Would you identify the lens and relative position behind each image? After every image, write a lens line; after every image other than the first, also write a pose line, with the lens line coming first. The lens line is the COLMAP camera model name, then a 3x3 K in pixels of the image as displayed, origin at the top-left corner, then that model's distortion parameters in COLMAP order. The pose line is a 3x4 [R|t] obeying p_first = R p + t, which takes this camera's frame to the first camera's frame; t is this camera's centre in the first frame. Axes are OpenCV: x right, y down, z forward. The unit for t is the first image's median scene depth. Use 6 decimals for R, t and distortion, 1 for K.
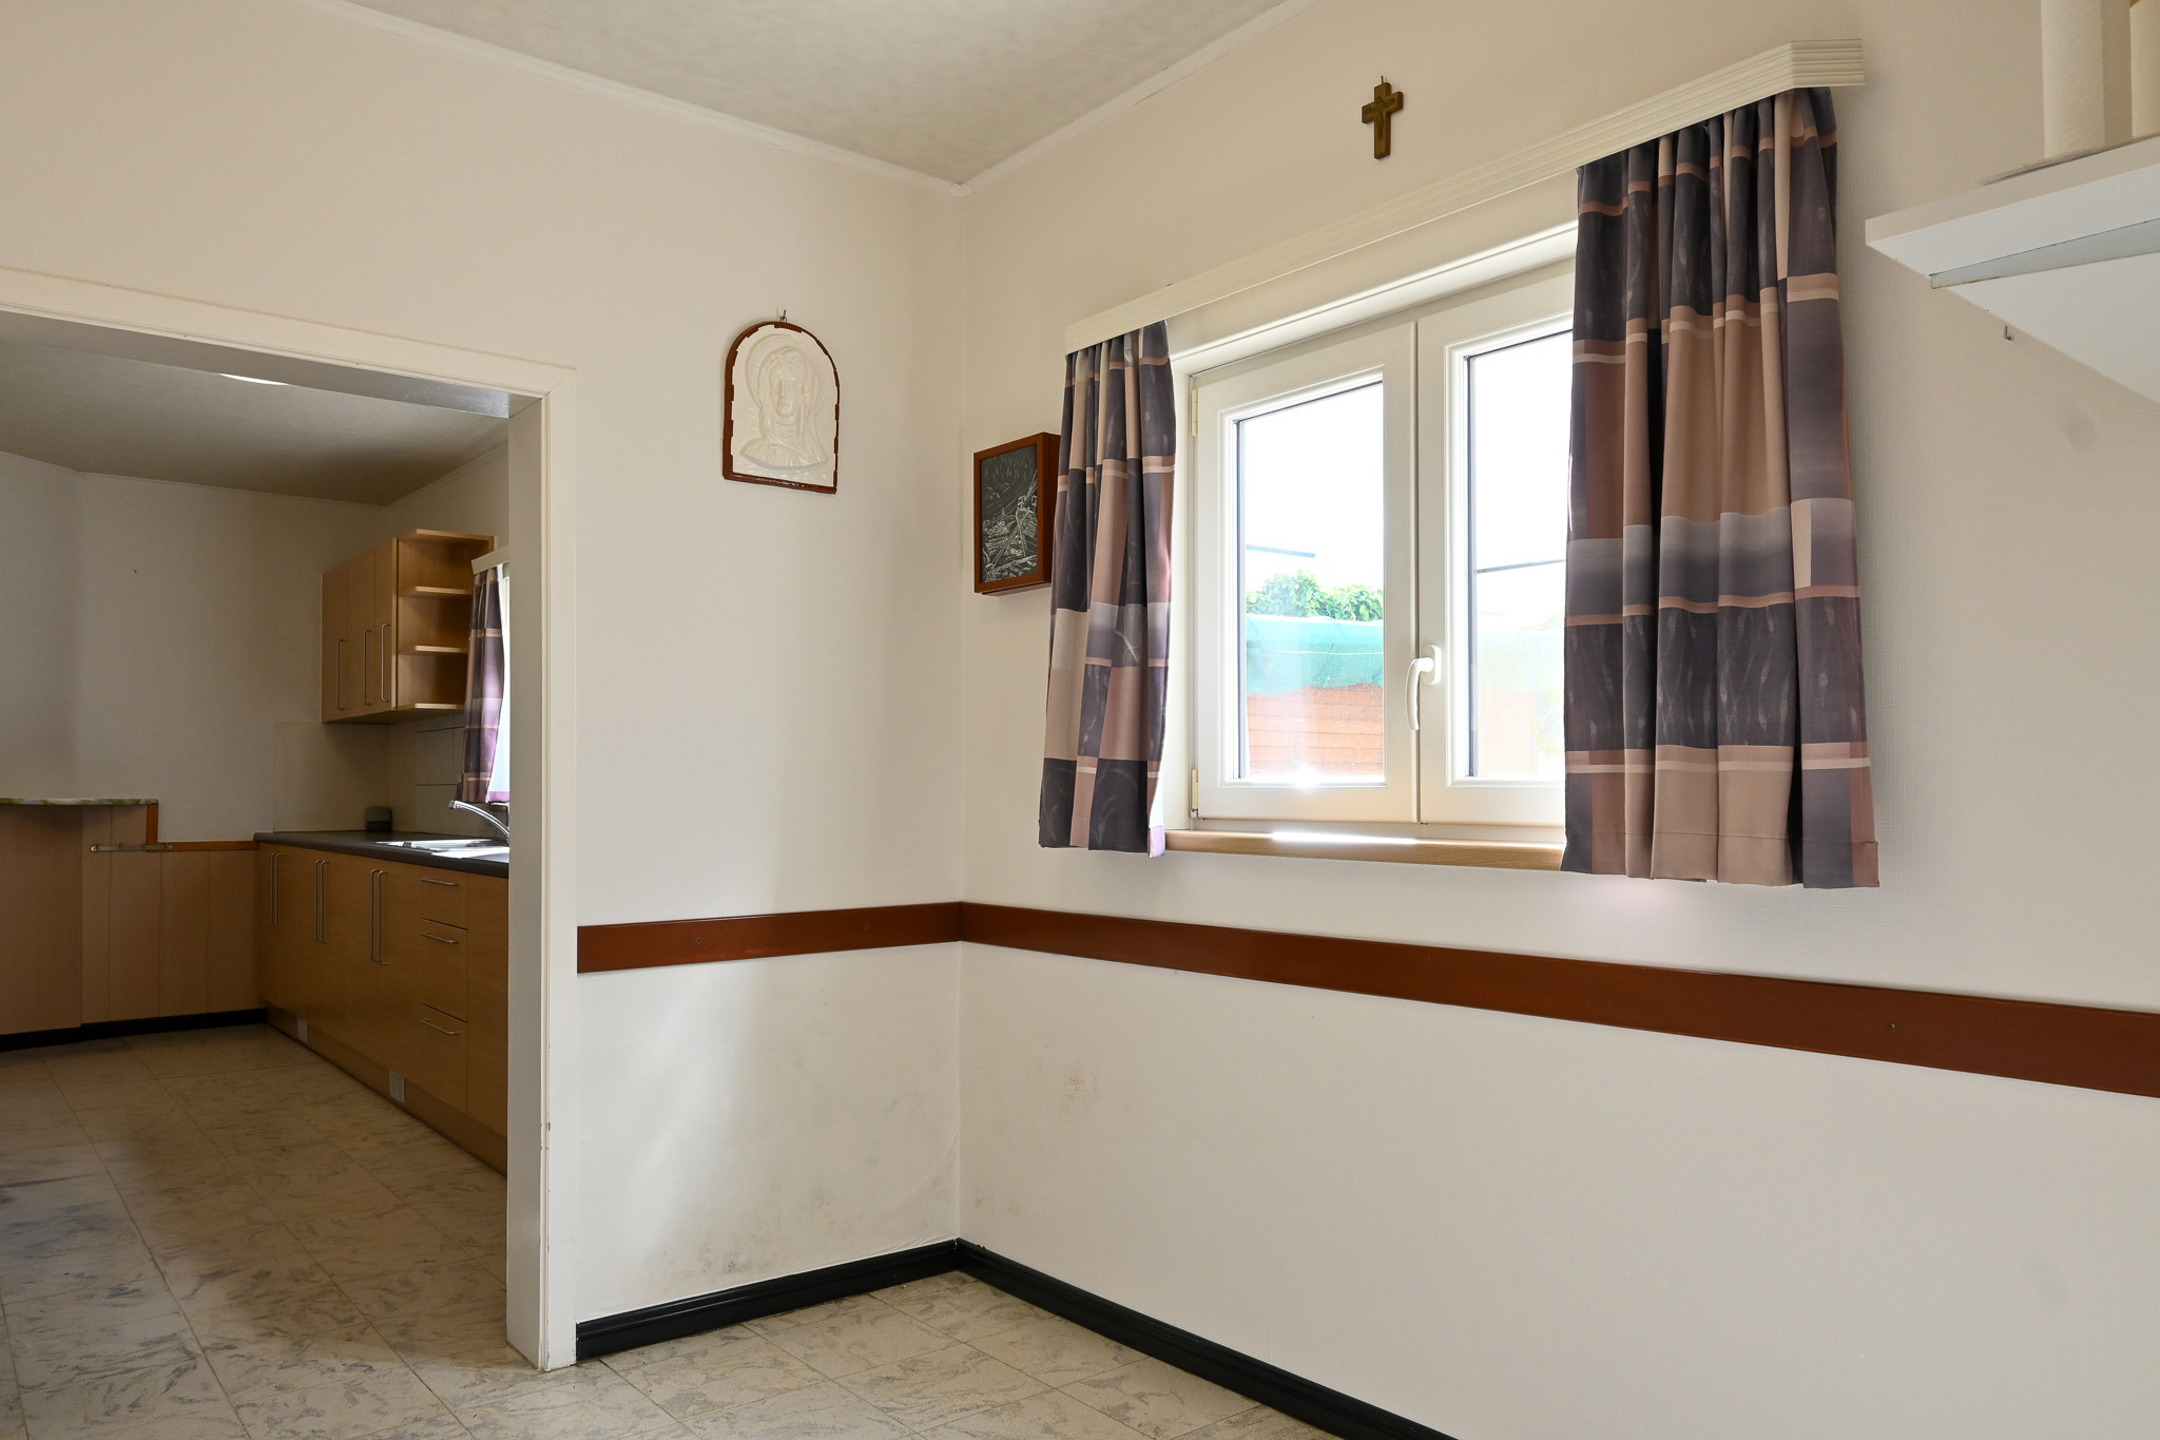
lens RADIAL K [[1511.8, 0, 1104.3], [0, 1511.8, 785.8], [0, 0, 1]] dist [-0.005157, 0.000158]
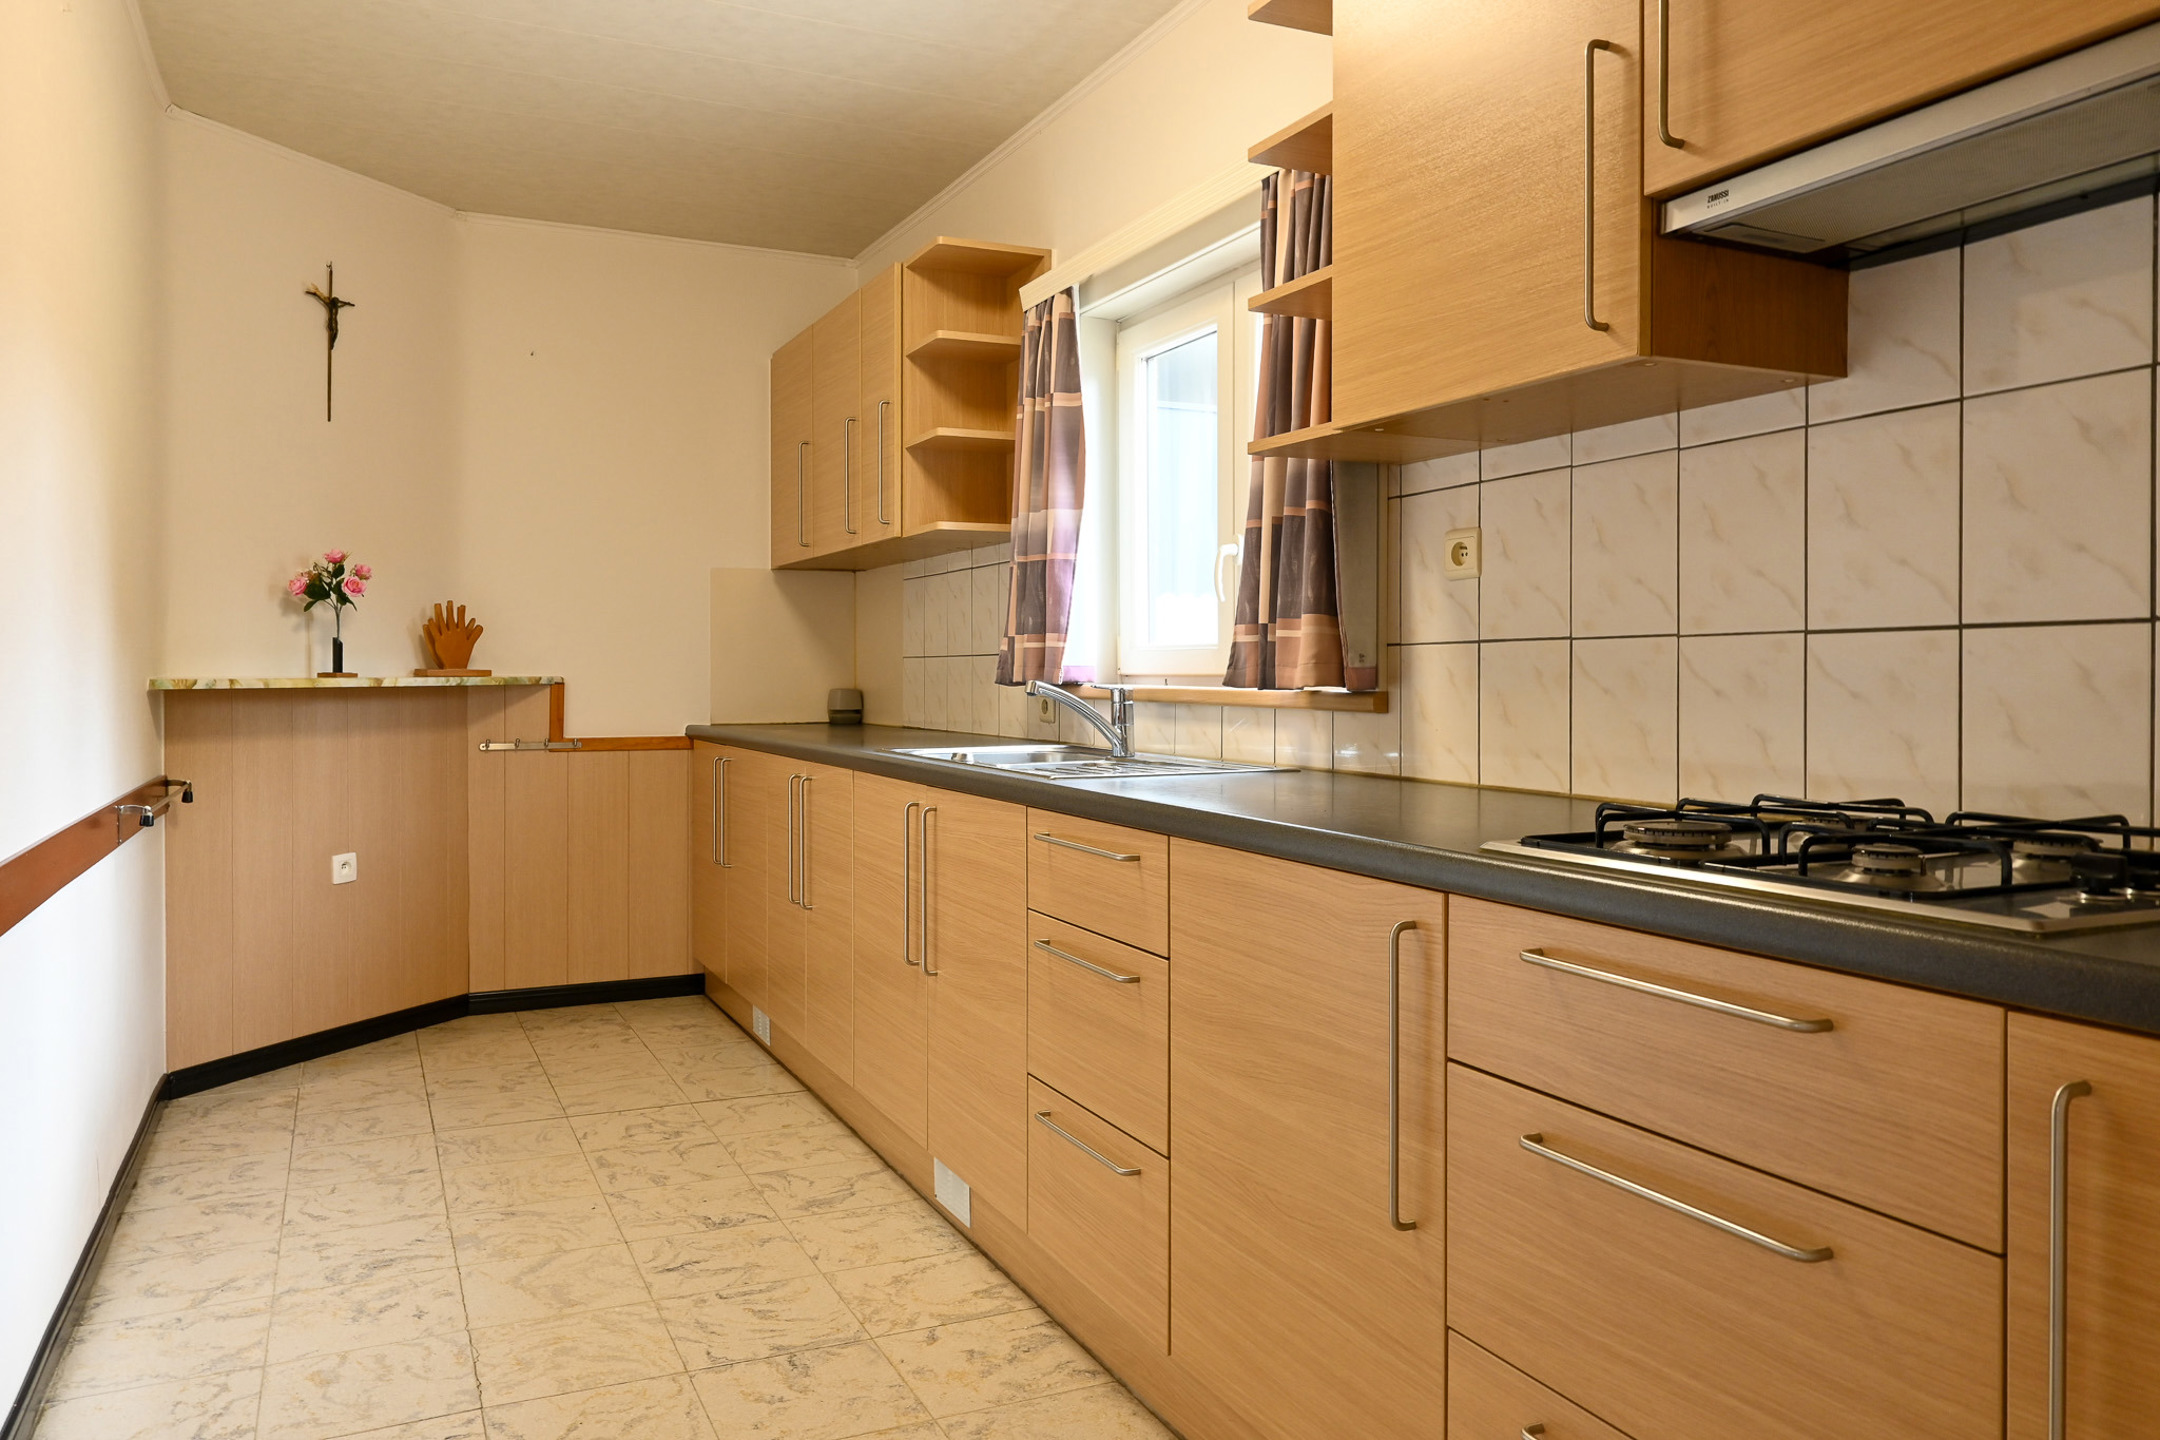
lens RADIAL K [[1511.8, 0, 1078.2], [0, 1511.8, 708.7], [0, 0, 1]] dist [-0.005157, 0.000158]
pose [[0.973416, 0.007060, -0.228937, -0.239321], [-0.000806, 0.999624, 0.027400, 0.004230], [0.229045, -0.026487, 0.973055, 0.380028]]
